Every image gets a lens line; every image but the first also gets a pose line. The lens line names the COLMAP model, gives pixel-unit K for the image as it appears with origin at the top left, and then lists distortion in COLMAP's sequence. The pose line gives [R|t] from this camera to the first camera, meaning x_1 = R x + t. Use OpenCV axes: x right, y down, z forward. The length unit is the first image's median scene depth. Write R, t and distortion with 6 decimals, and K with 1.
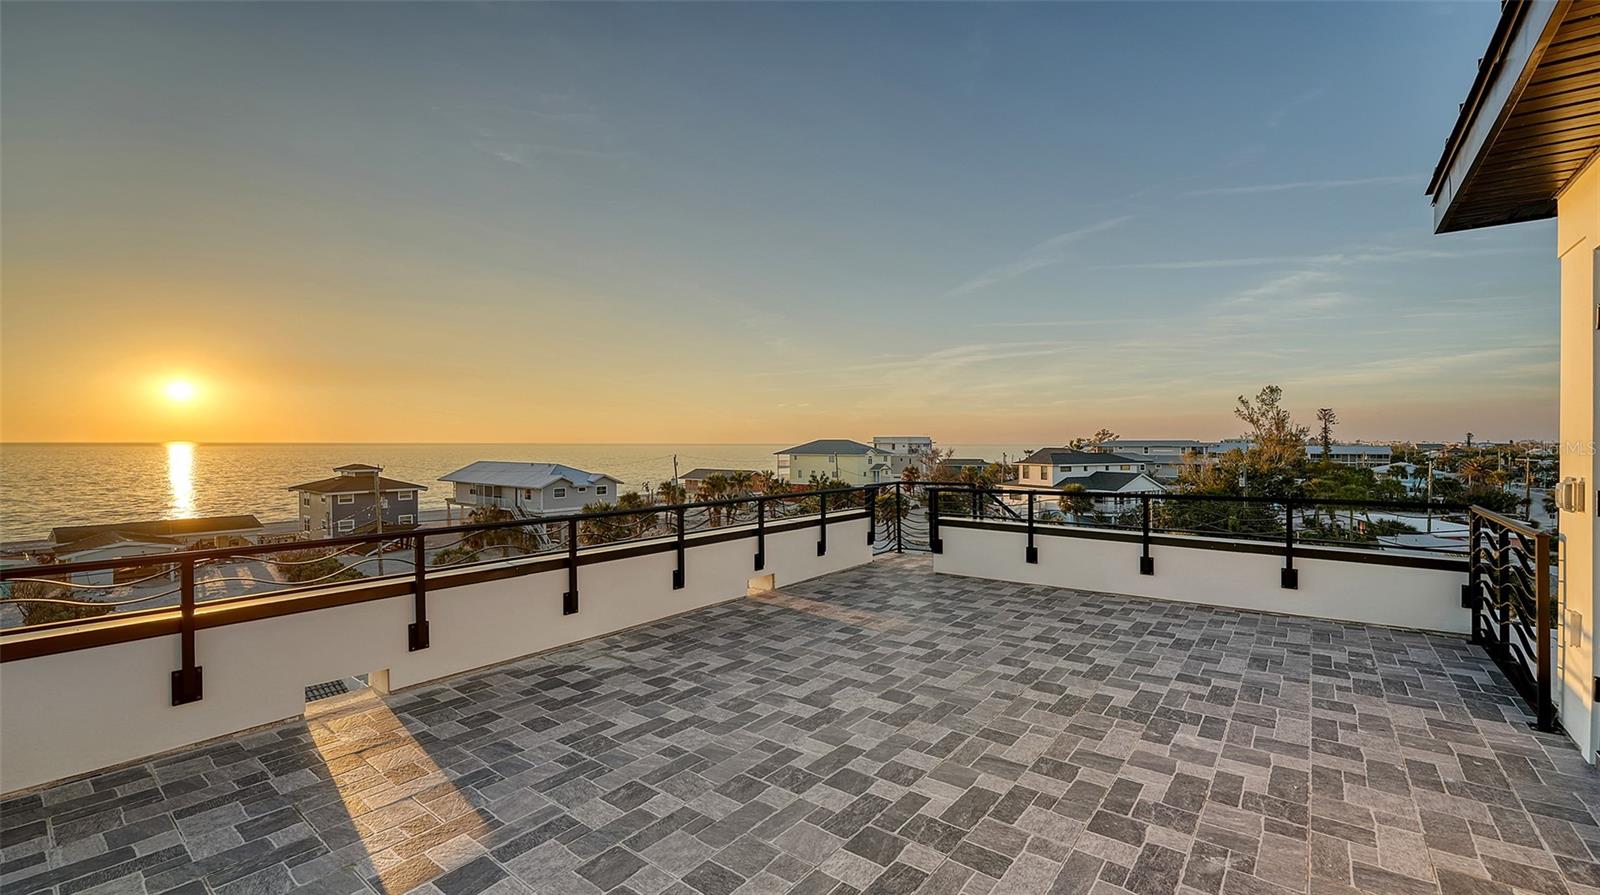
lens RADIAL K [[654.0, 0, 780.9], [0, 654.0, 428.0], [0, 0, 1]] dist [0.005061, -0.003390]
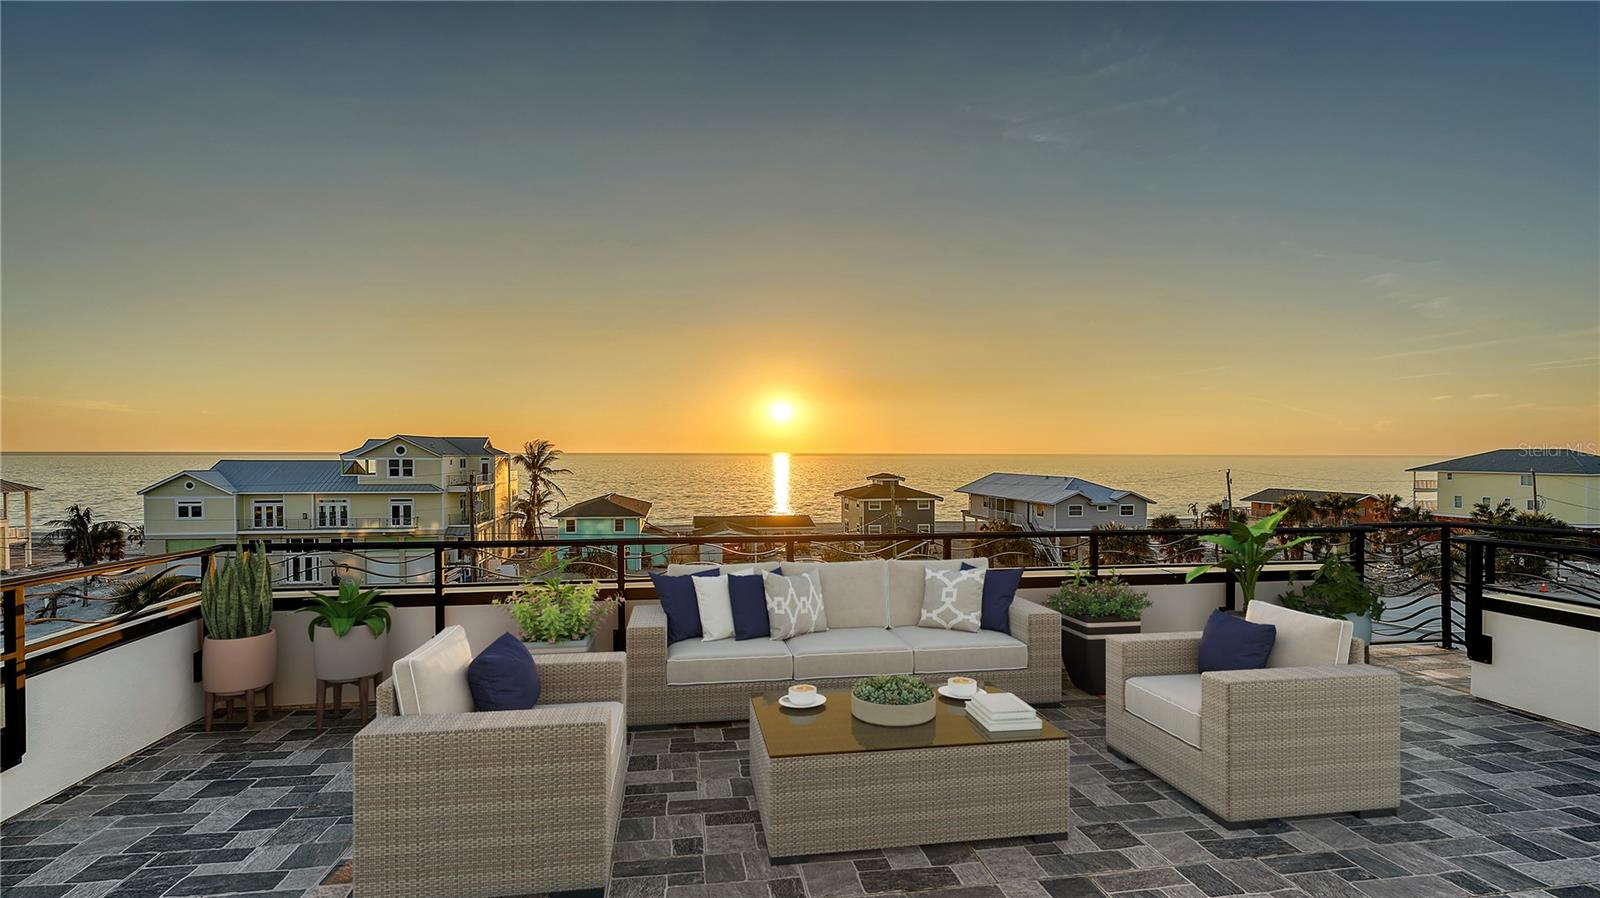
lens RADIAL K [[720.5, 0, 789.2], [0, 720.5, 457.5], [0, 0, 1]] dist [0.004006, -0.001243]
pose [[0.744361, 0.004493, -0.667763, 0.274158], [0.014108, 0.999648, 0.022453, 0.004735], [0.667629, -0.026134, 0.744036, 0.242906]]
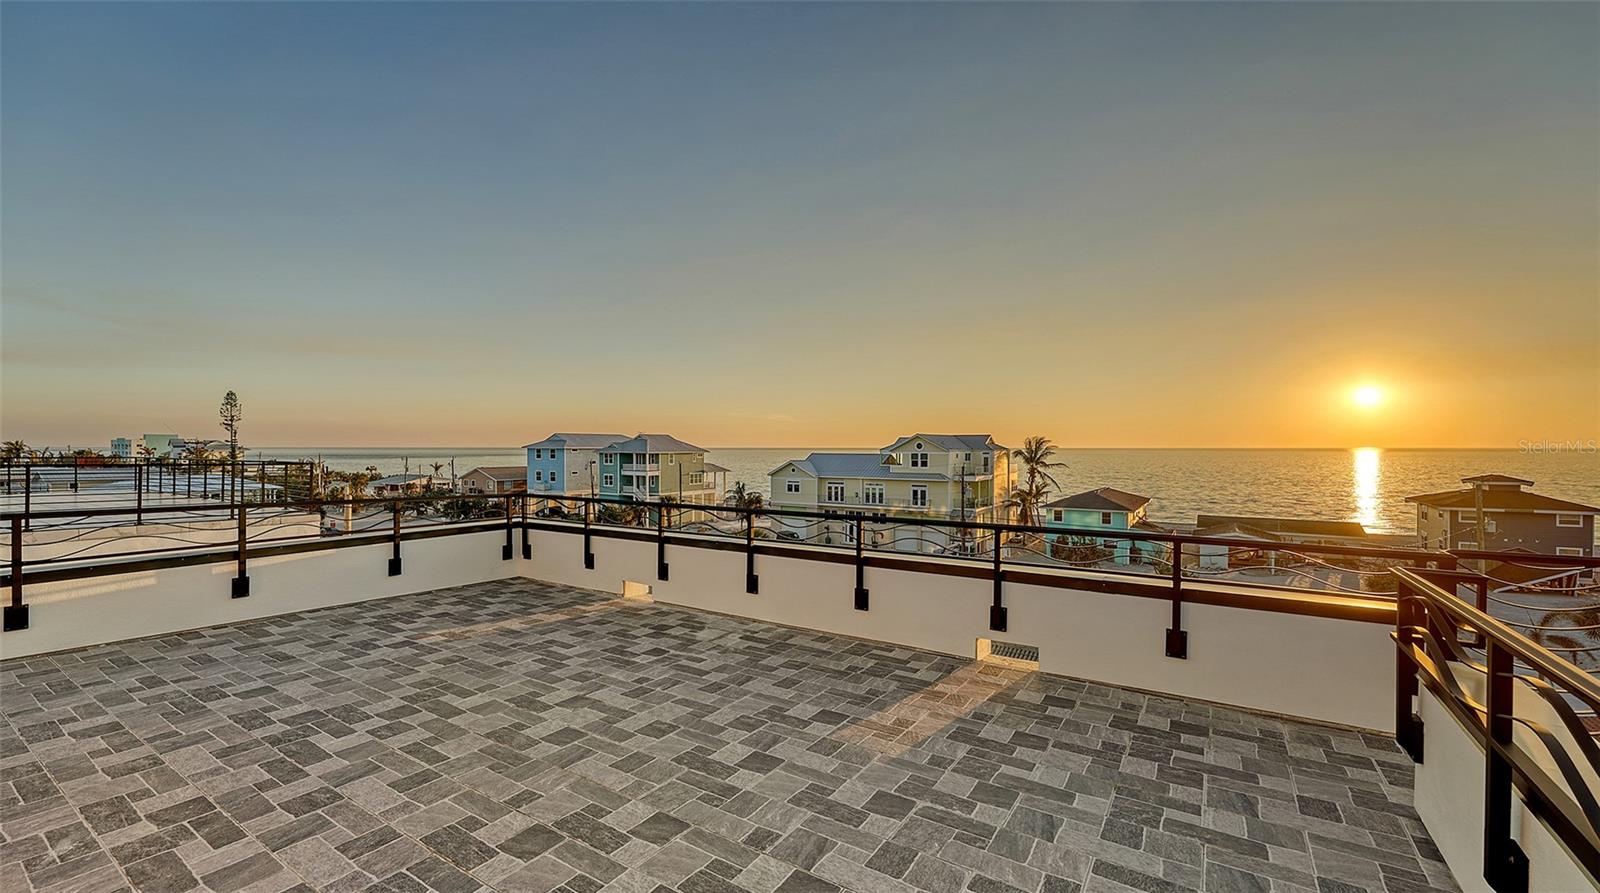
lens RADIAL K [[654.0, 0, 796.9], [0, 654.0, 452.8], [0, 0, 1]] dist [0.005061, -0.003390]
pose [[0.104349, 0.006956, -0.994516, 0.715619], [0.021805, 0.999719, 0.009280, 0.019389], [0.994302, -0.022654, 0.104168, 0.813630]]
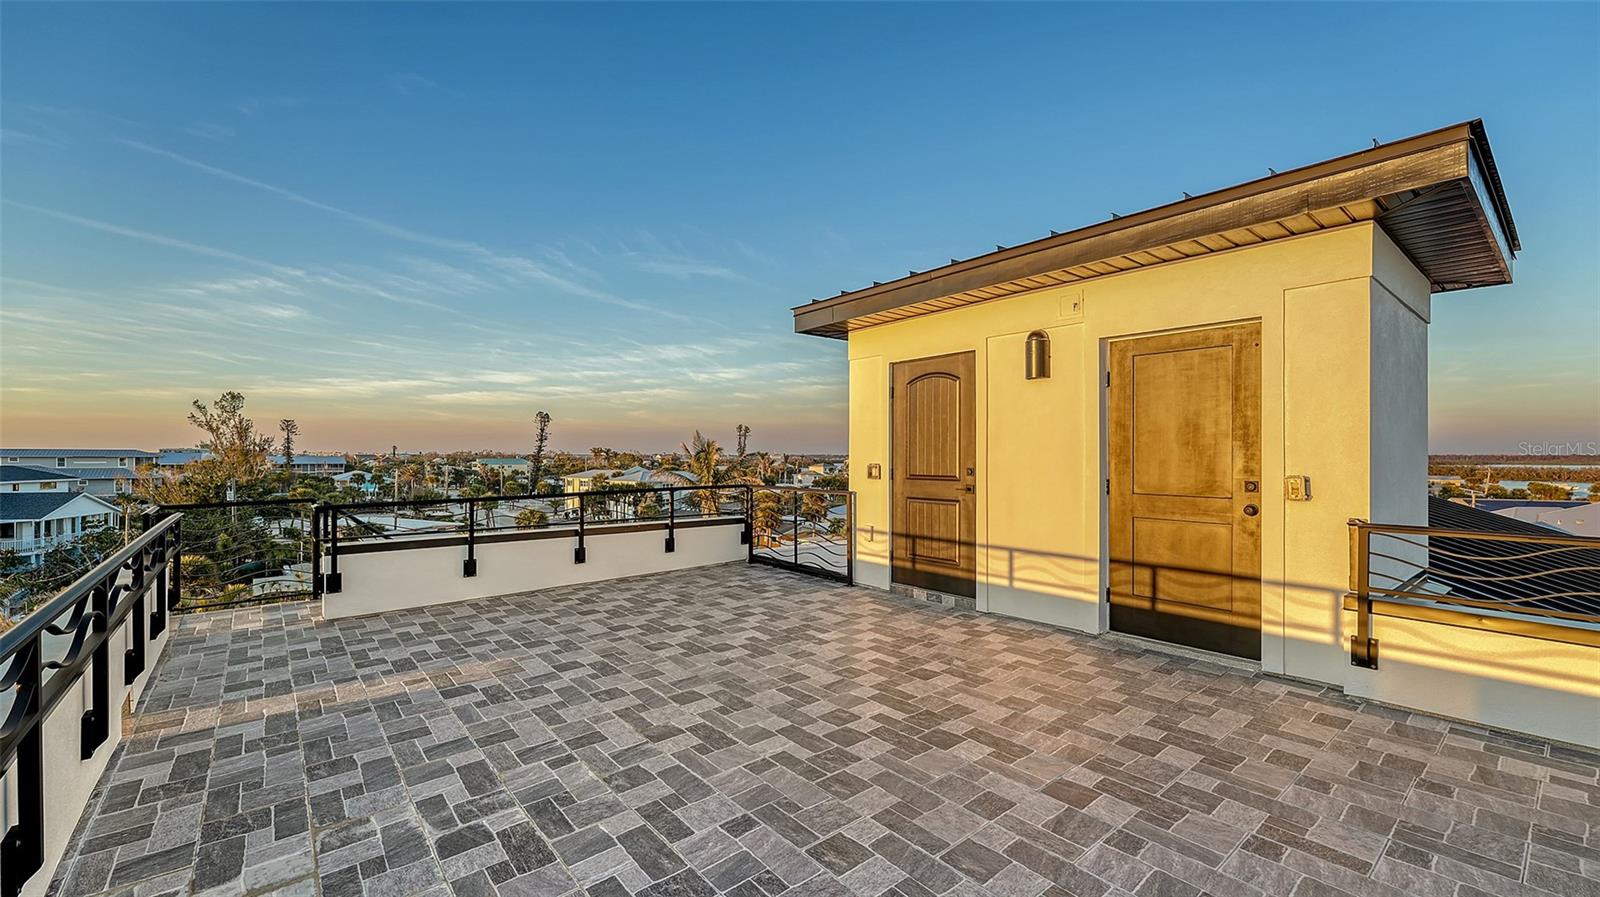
lens RADIAL K [[654.0, 0, 816.6], [0, 654.0, 459.3], [0, 0, 1]] dist [0.005061, -0.003390]
pose [[0.181255, -0.006810, 0.983412, -0.502430], [-0.024421, 0.999636, 0.011423, 0.023071], [-0.983133, -0.026087, 0.181023, 0.423237]]
